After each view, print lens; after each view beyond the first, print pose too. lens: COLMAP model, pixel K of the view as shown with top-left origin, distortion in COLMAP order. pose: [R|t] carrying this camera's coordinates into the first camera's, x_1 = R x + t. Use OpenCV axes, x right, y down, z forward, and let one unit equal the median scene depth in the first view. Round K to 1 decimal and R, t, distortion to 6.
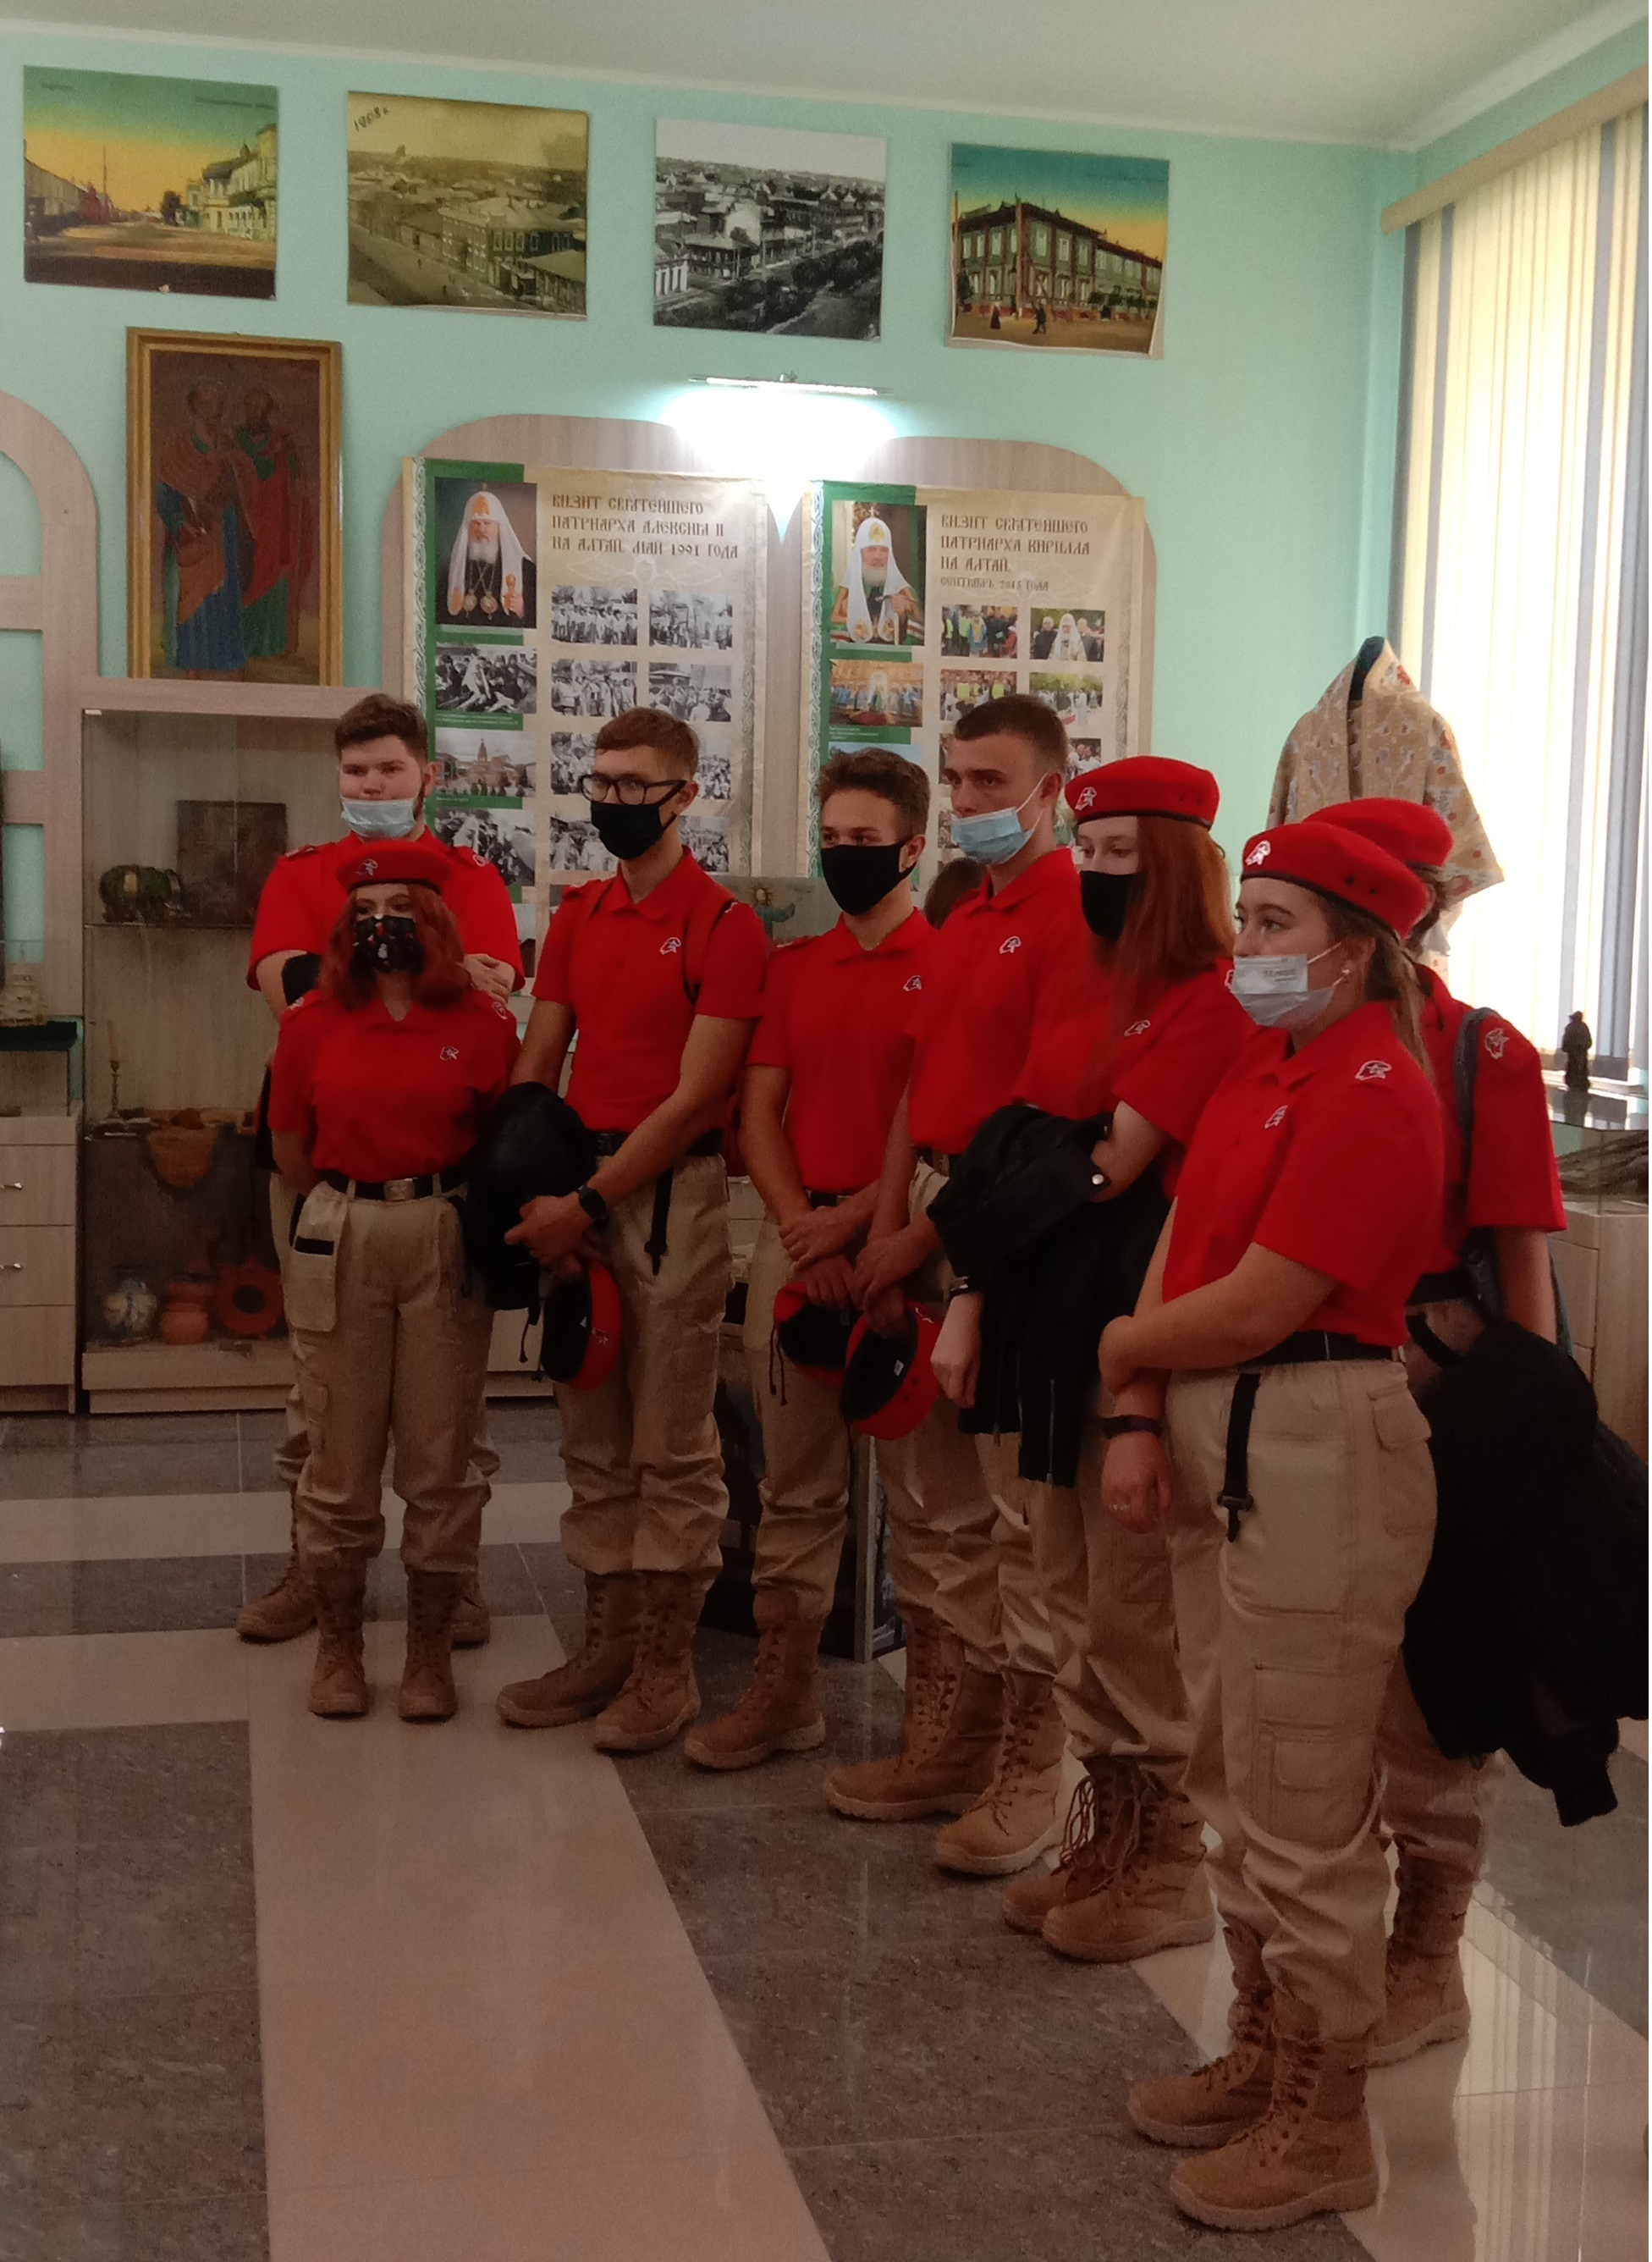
lens RADIAL K [[2624.8, 0, 826.0], [0, 2624.8, 1128.6], [0, 0, 1]] dist [-0.034818, 0.000000]
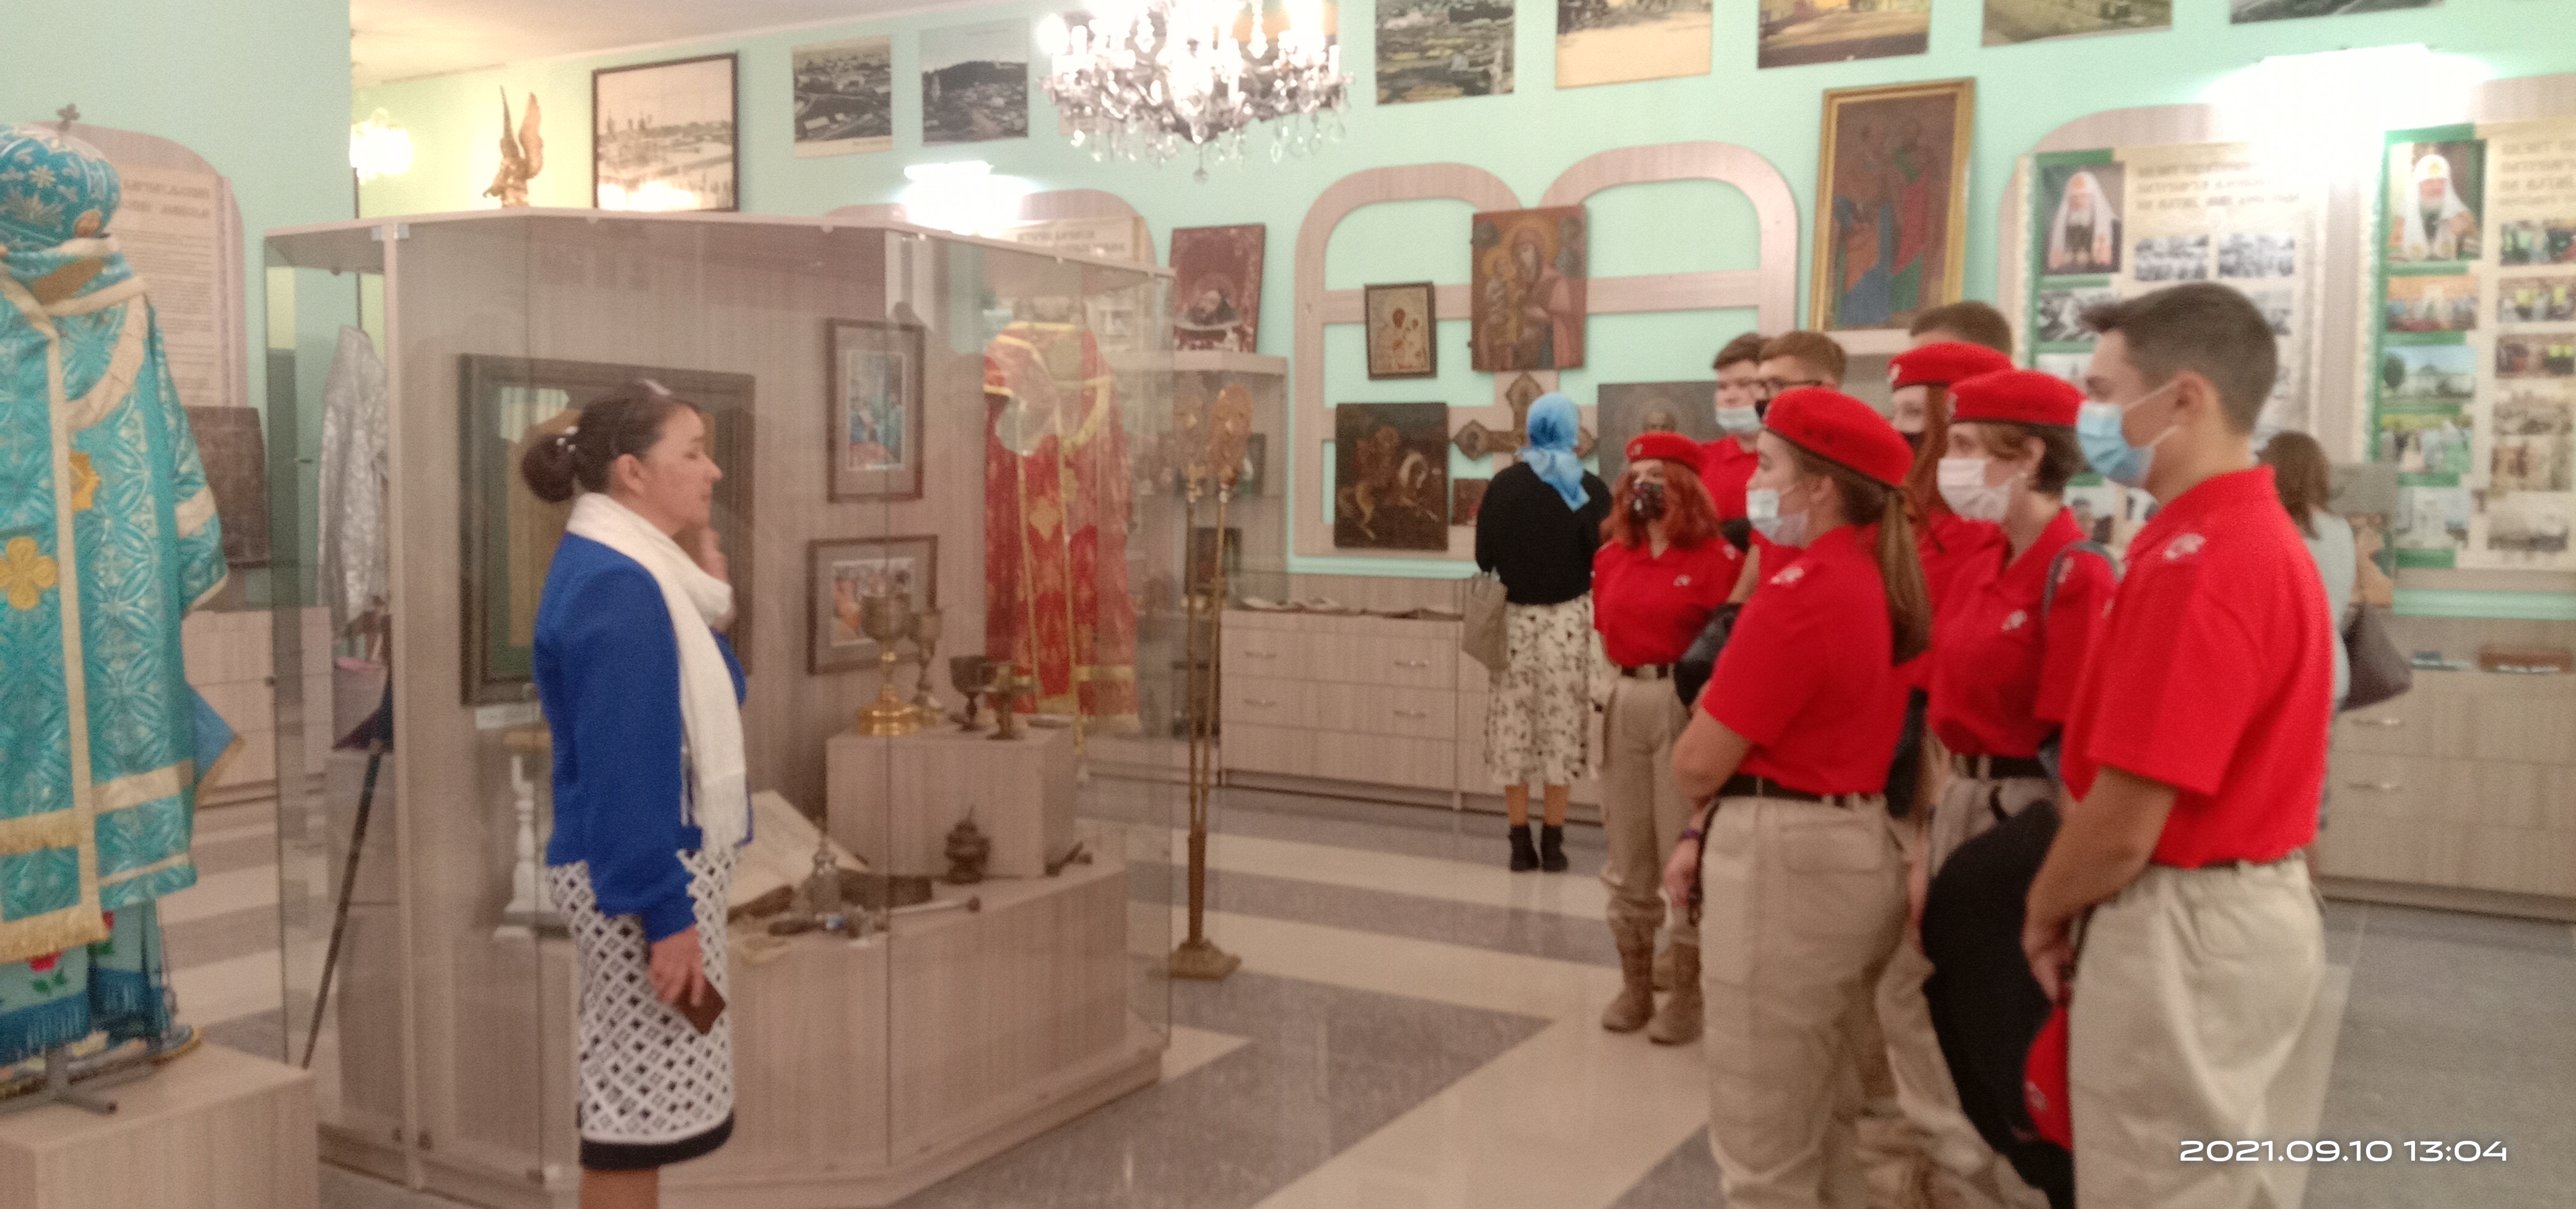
lens RADIAL K [[1909.6, 0, 1285.4], [0, 1909.6, 612.6], [0, 0, 1]] dist [-0.034611, -0.019818]
pose [[0.724589, 0.028236, -0.688603, 0.236869], [-0.049318, 0.998723, -0.010943, 0.006300], [0.687415, 0.041890, 0.725056, 0.048810]]
